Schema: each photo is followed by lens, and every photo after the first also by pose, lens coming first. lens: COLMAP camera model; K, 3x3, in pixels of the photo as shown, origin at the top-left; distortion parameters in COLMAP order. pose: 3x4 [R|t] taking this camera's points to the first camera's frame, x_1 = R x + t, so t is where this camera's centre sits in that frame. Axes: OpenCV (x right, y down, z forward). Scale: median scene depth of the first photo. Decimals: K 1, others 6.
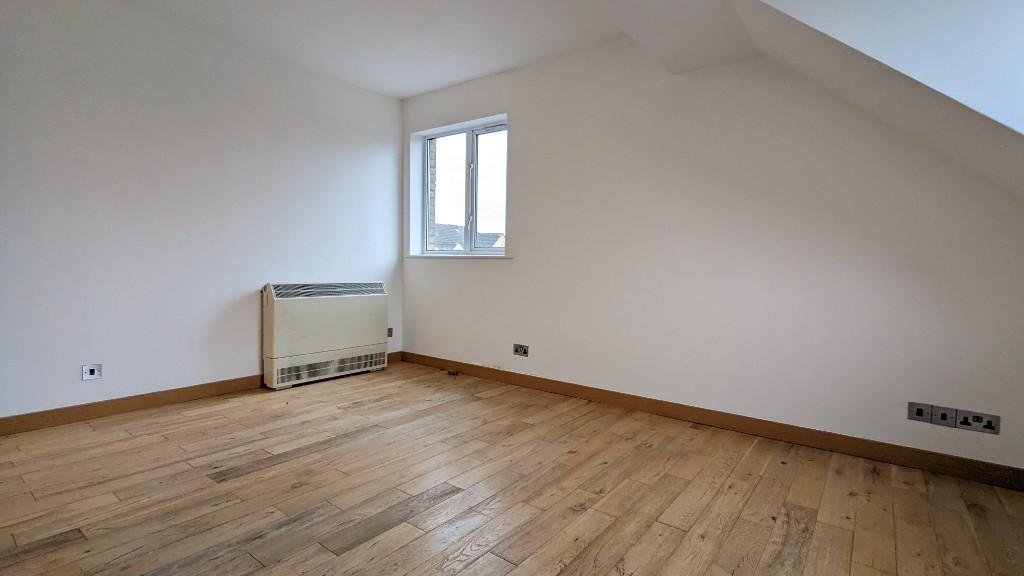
lens RADIAL K [[486.1, 0, 512.0], [0, 486.1, 288.0], [0, 0, 1]] dist [0.001856, 0.000730]
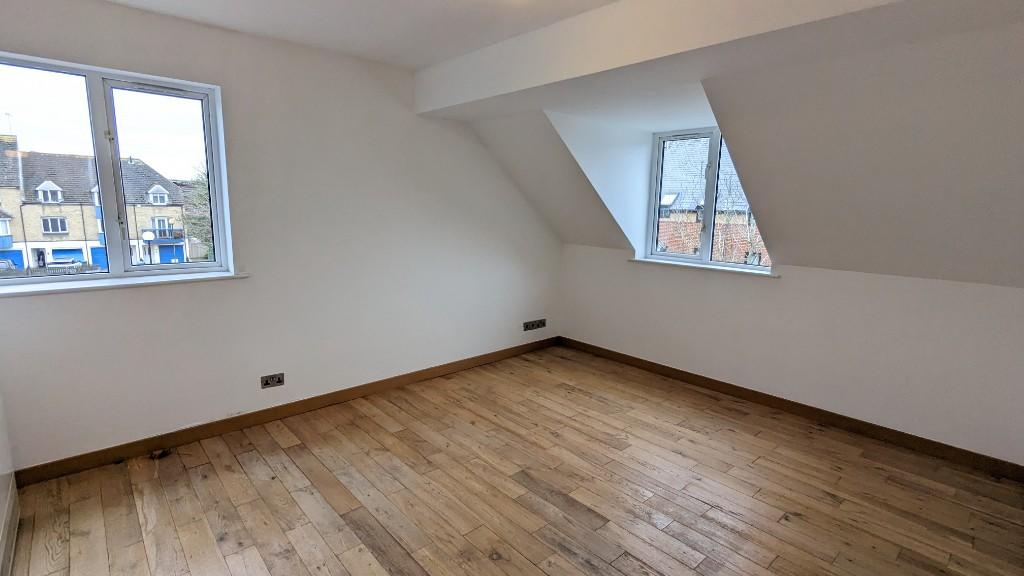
lens RADIAL K [[486.1, 0, 512.0], [0, 486.1, 288.0], [0, 0, 1]] dist [0.001856, 0.000730]
pose [[0.188287, -0.183556, 0.964808, -1.032546], [0.040877, 0.982992, 0.179039, -0.249992], [-0.981263, 0.005728, 0.192588, 0.611997]]
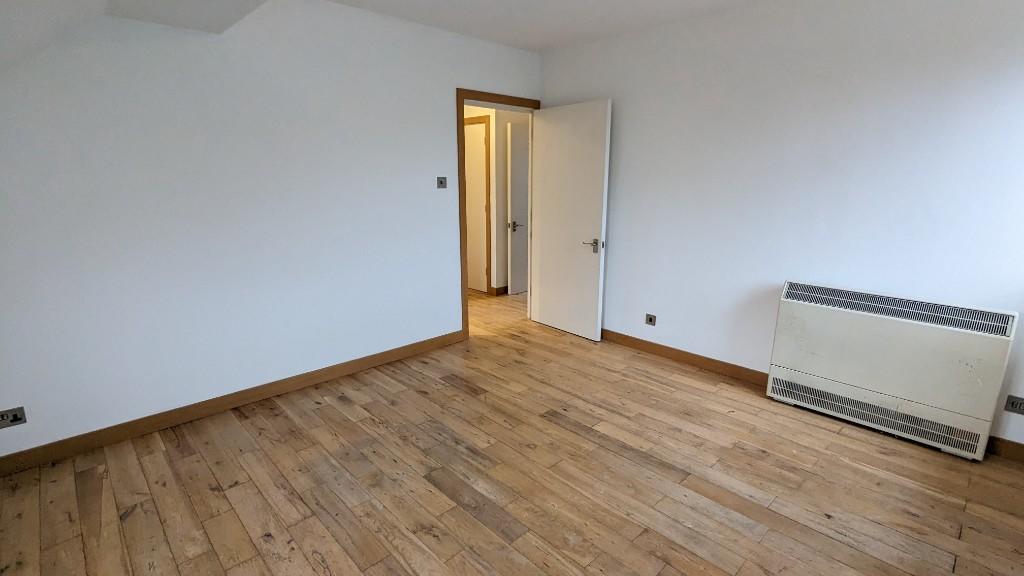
lens RADIAL K [[486.1, 0, 512.0], [0, 486.1, 288.0], [0, 0, 1]] dist [0.001856, 0.000730]
pose [[-0.156301, 0.203404, -0.966539, 0.545880], [-0.059454, 0.974854, 0.214768, -0.201494], [0.985919, 0.091033, -0.140277, 0.863894]]
